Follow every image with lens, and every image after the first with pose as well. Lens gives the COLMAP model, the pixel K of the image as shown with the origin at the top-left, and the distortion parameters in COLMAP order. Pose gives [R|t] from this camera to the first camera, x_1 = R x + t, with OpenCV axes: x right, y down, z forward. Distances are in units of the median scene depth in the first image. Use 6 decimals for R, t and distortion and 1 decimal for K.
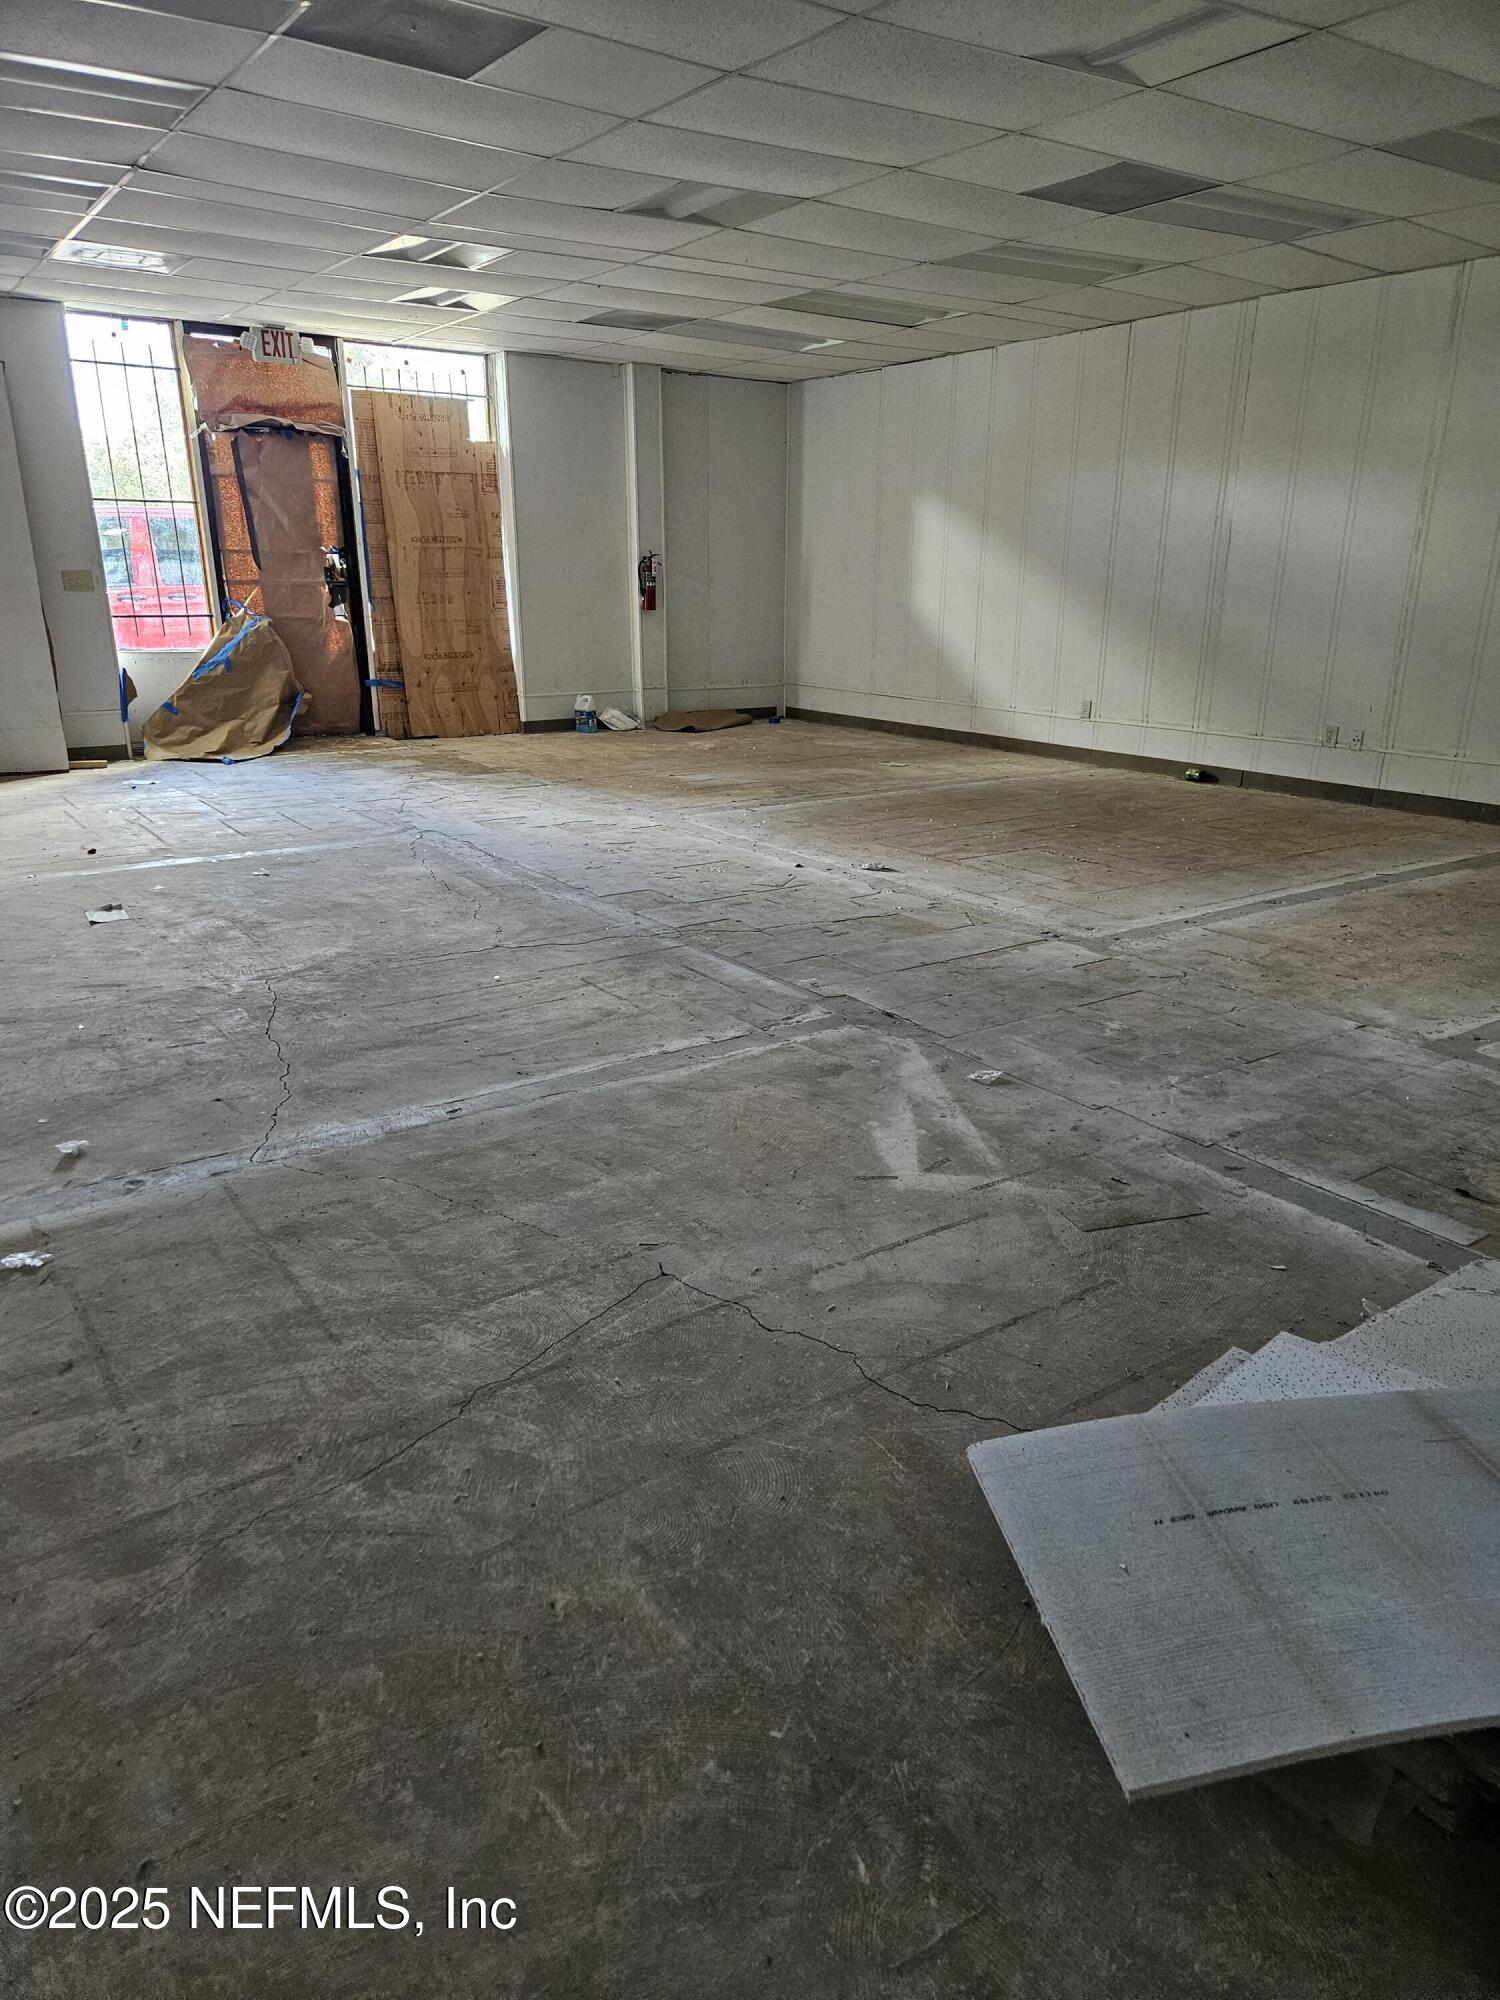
lens RADIAL K [[1350.6, 0, 776.1], [0, 1350.6, 1040.3], [0, 0, 1]] dist [0.060291, -0.033333]
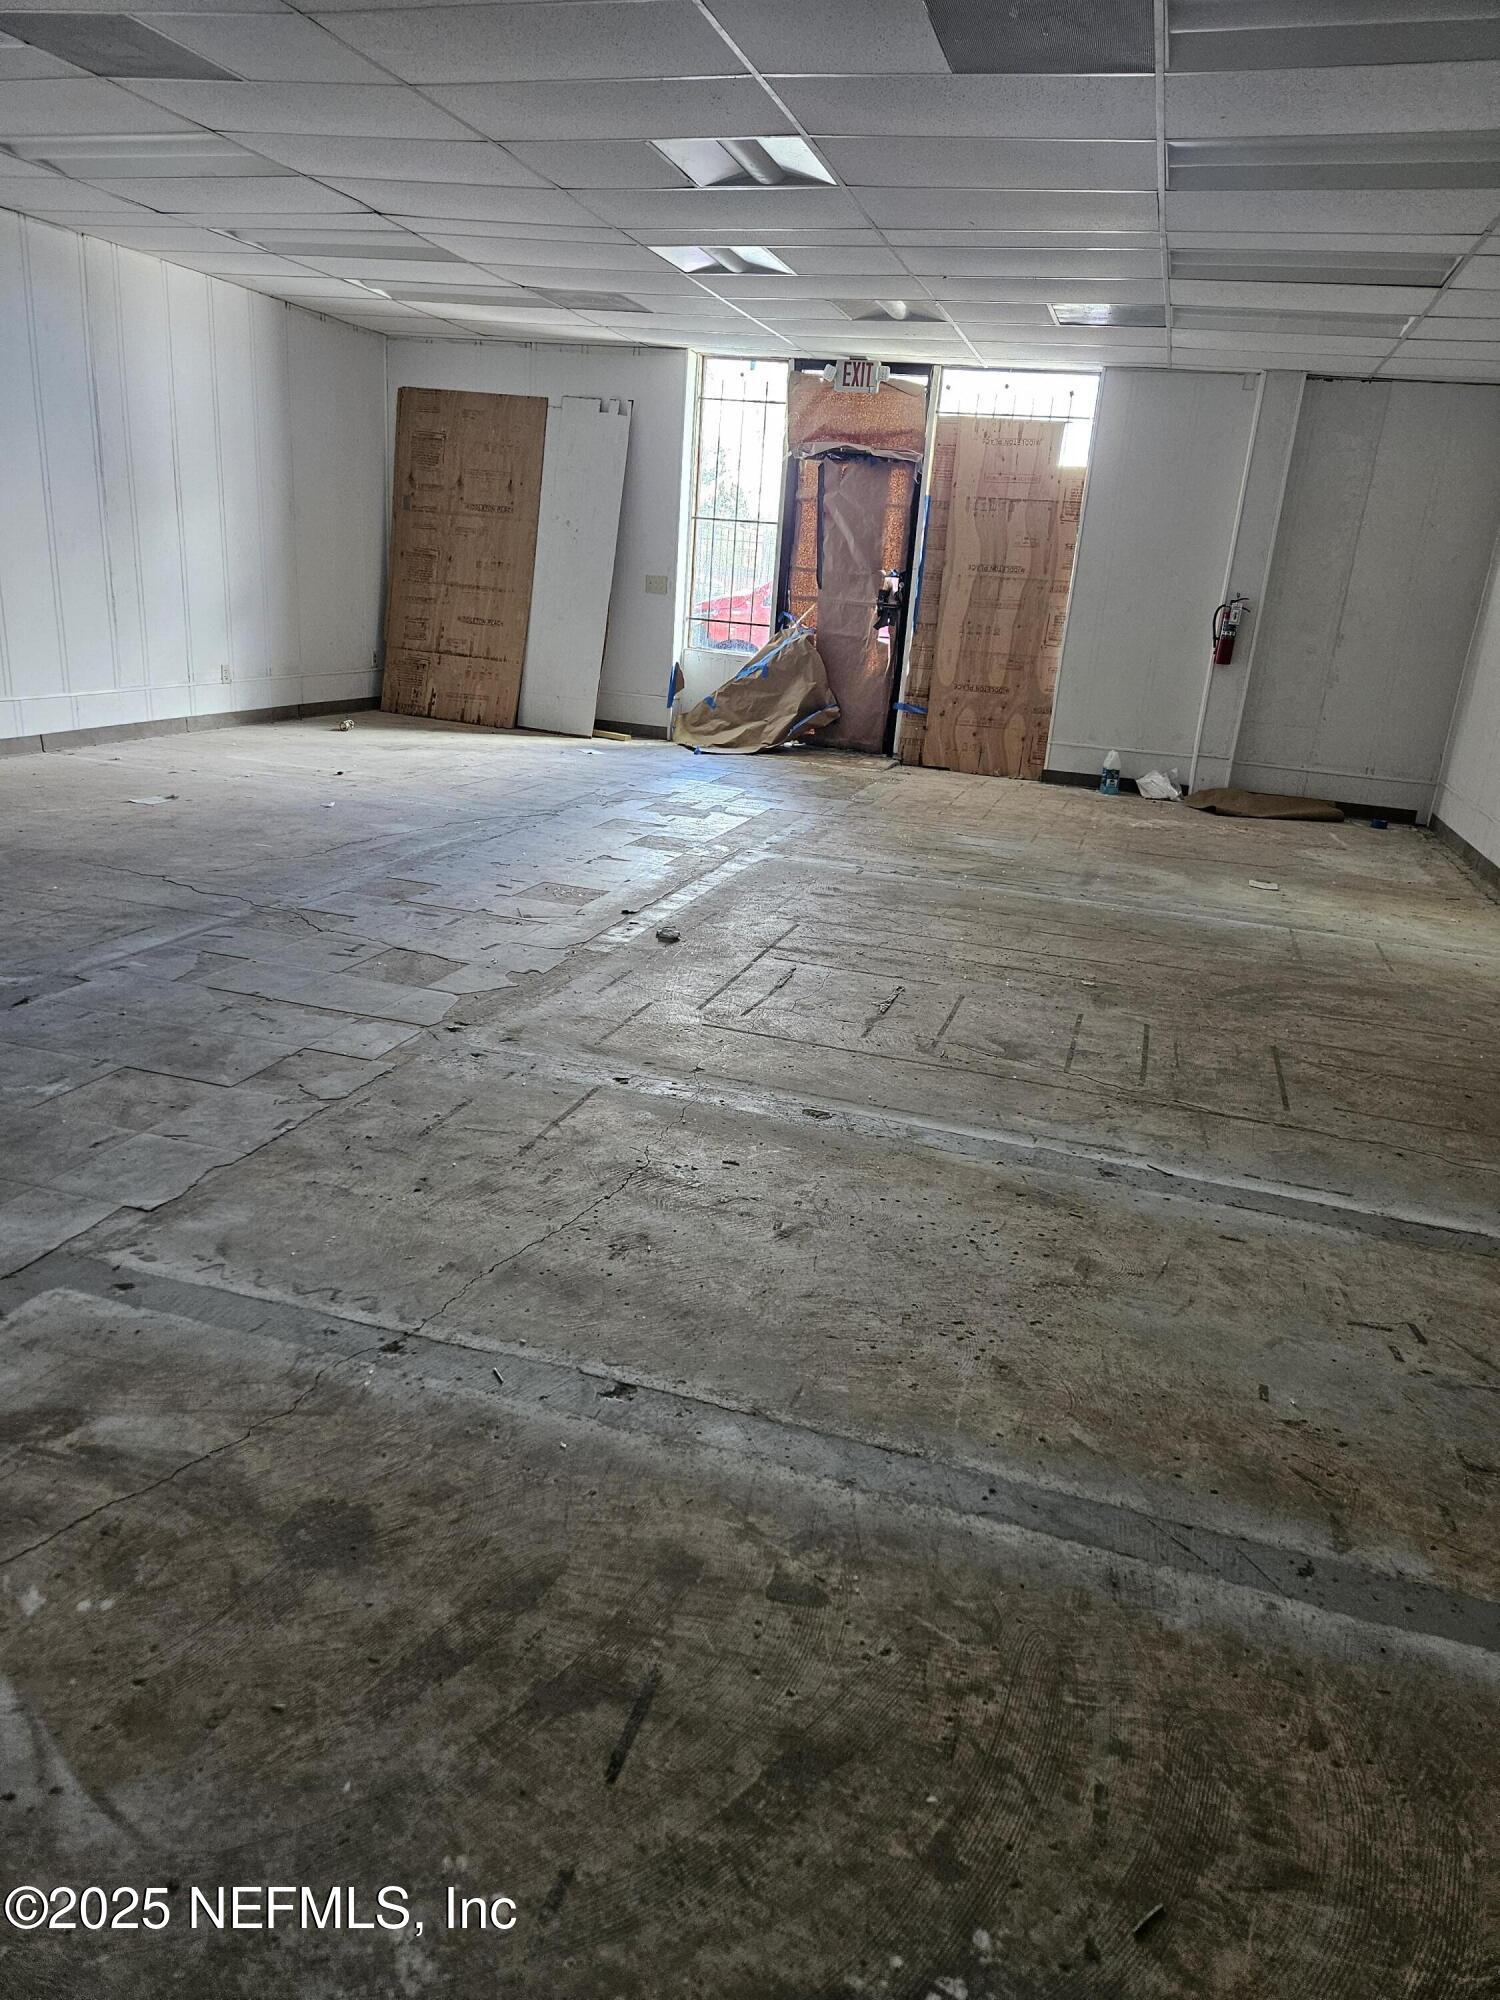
lens RADIAL K [[1350.6, 0, 745.3], [0, 1350.6, 1014.3], [0, 0, 1]] dist [0.060291, -0.033333]
pose [[0.614062, 0.286888, -0.735271, 0.450074], [-0.331208, 0.939268, 0.089875, -0.107949], [0.716400, 0.188339, 0.671788, 0.311693]]
